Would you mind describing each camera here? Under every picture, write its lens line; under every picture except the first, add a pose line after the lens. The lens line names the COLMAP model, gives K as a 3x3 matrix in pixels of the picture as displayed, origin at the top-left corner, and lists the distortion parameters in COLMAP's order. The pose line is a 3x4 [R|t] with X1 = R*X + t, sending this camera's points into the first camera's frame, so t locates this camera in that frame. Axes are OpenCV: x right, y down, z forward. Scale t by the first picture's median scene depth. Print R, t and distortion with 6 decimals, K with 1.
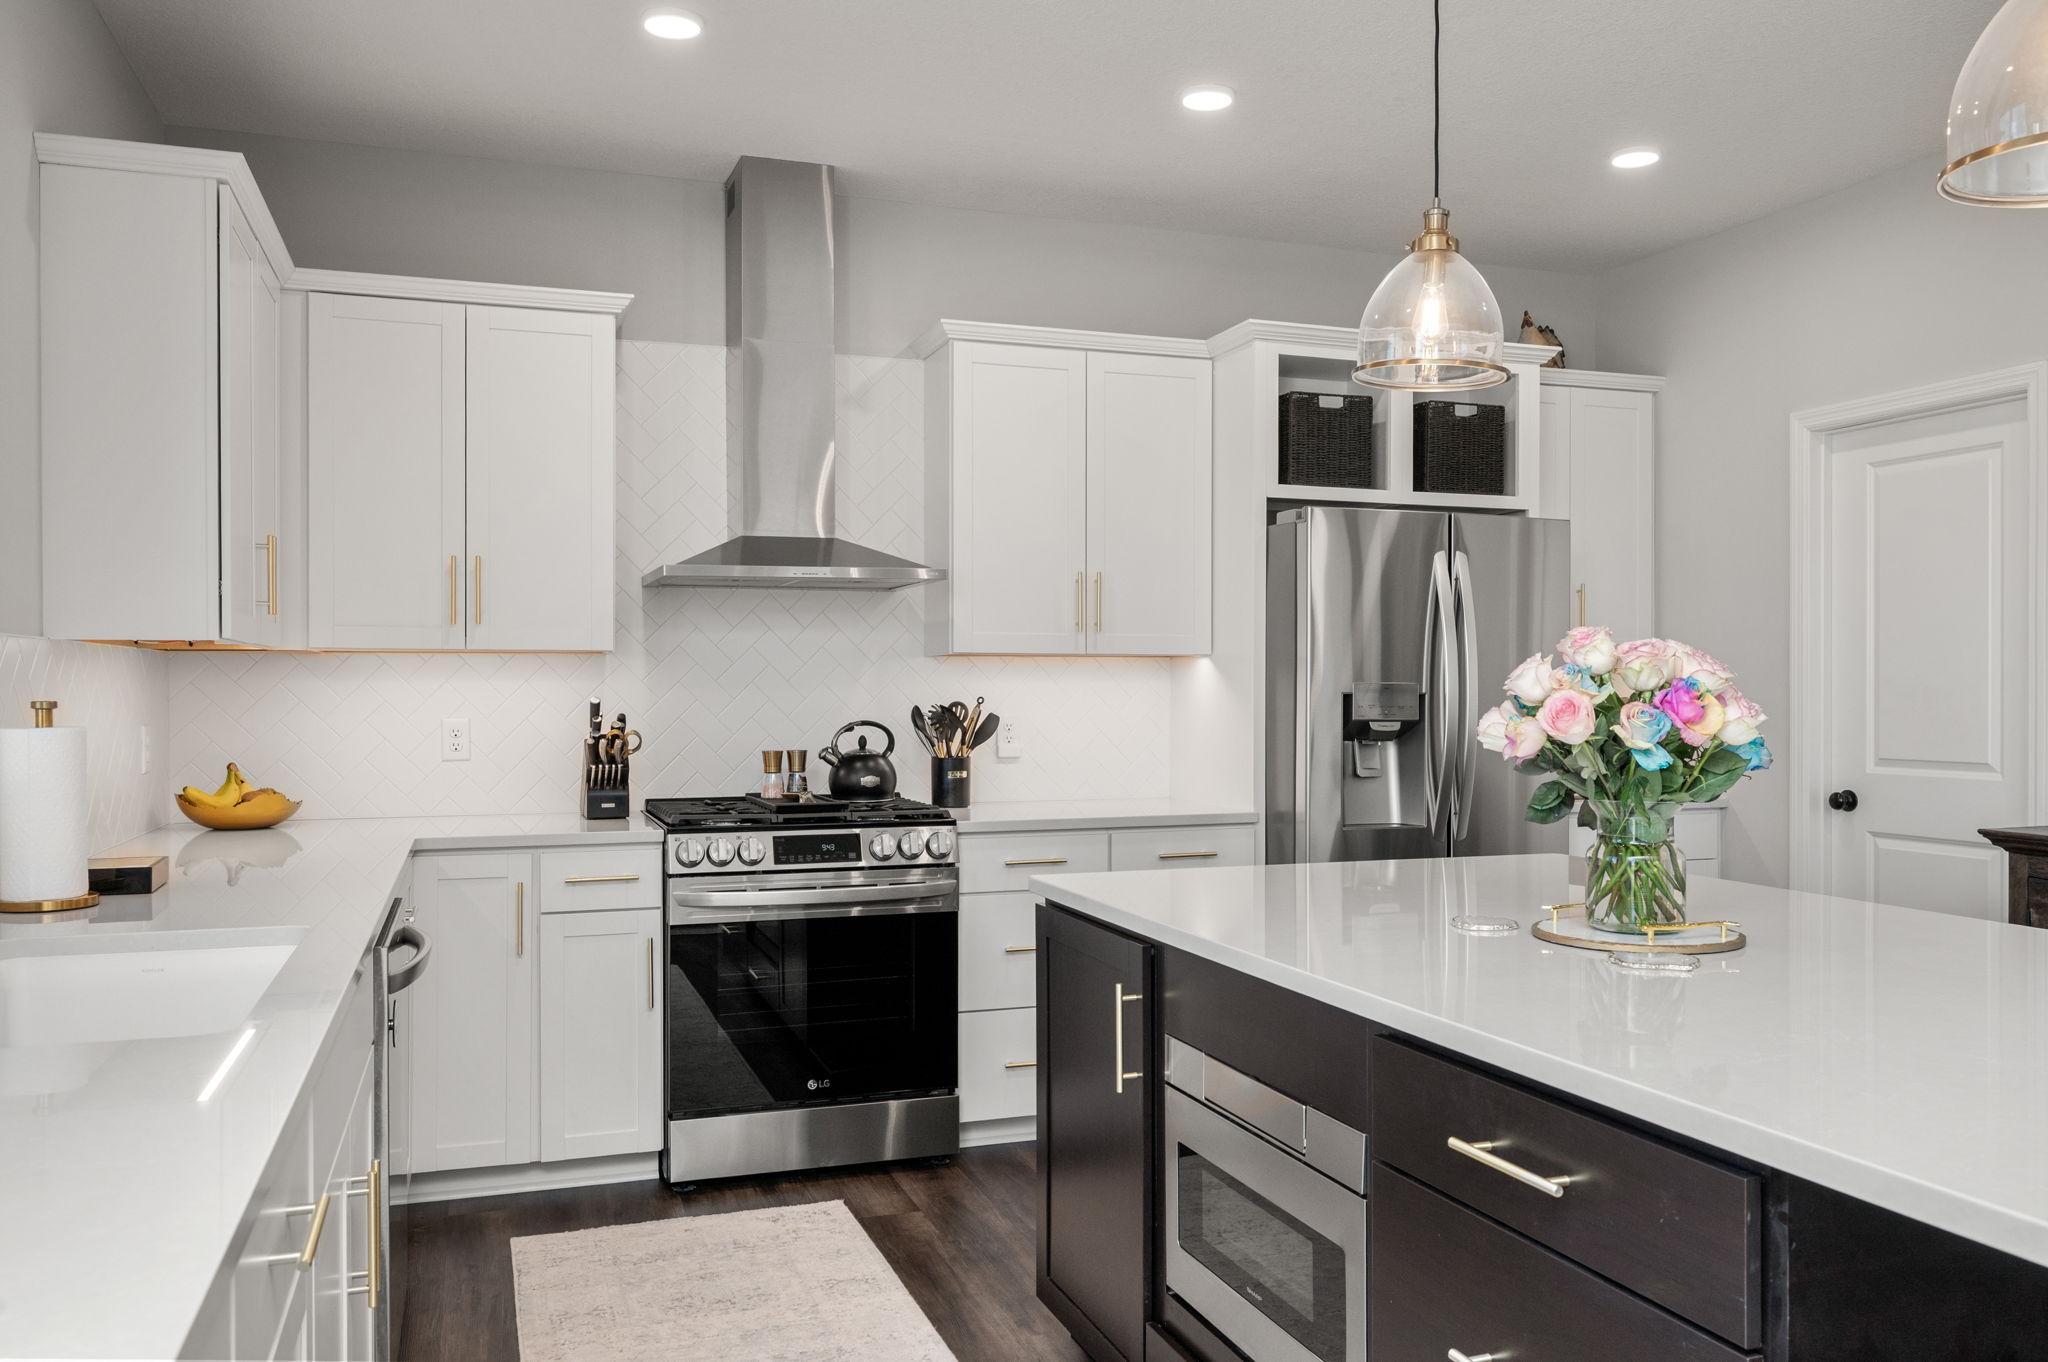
lens RADIAL K [[1577.3, 0, 1032.7], [0, 1577.3, 693.1], [0, 0, 1]] dist [-0.005515, 0.005113]
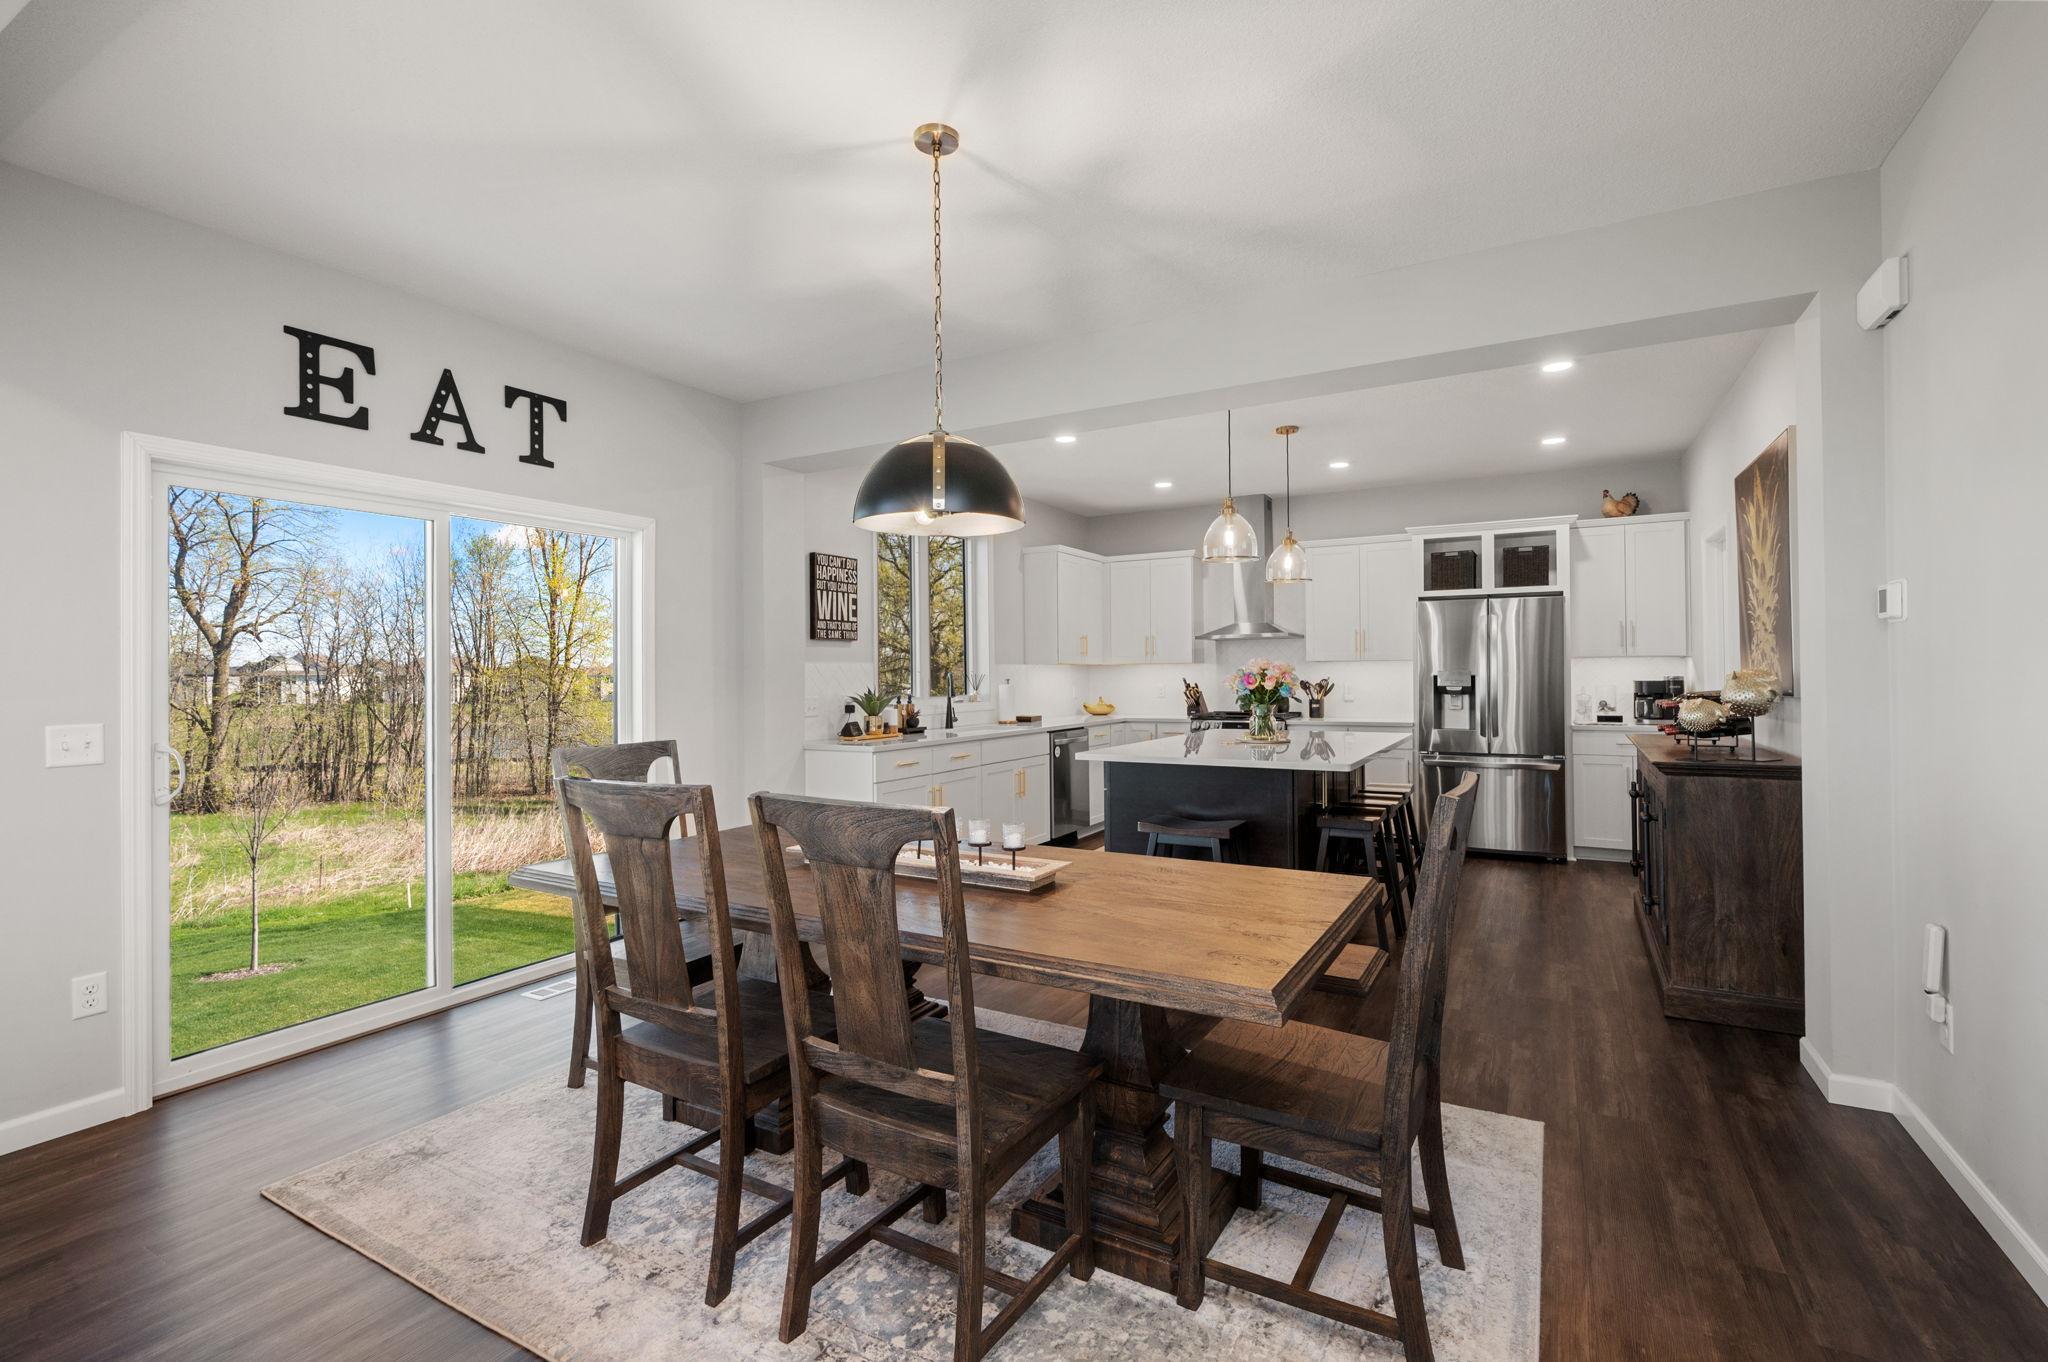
lens RADIAL K [[910.3, 0, 1021.5], [0, 910.3, 660.8], [0, 0, 1]] dist [-0.001473, -0.001014]
pose [[0.661619, -0.015437, -0.749681, 0.906933], [0.003673, 0.999843, -0.017346, 0.000082], [0.749831, 0.008722, 0.661572, -0.478409]]
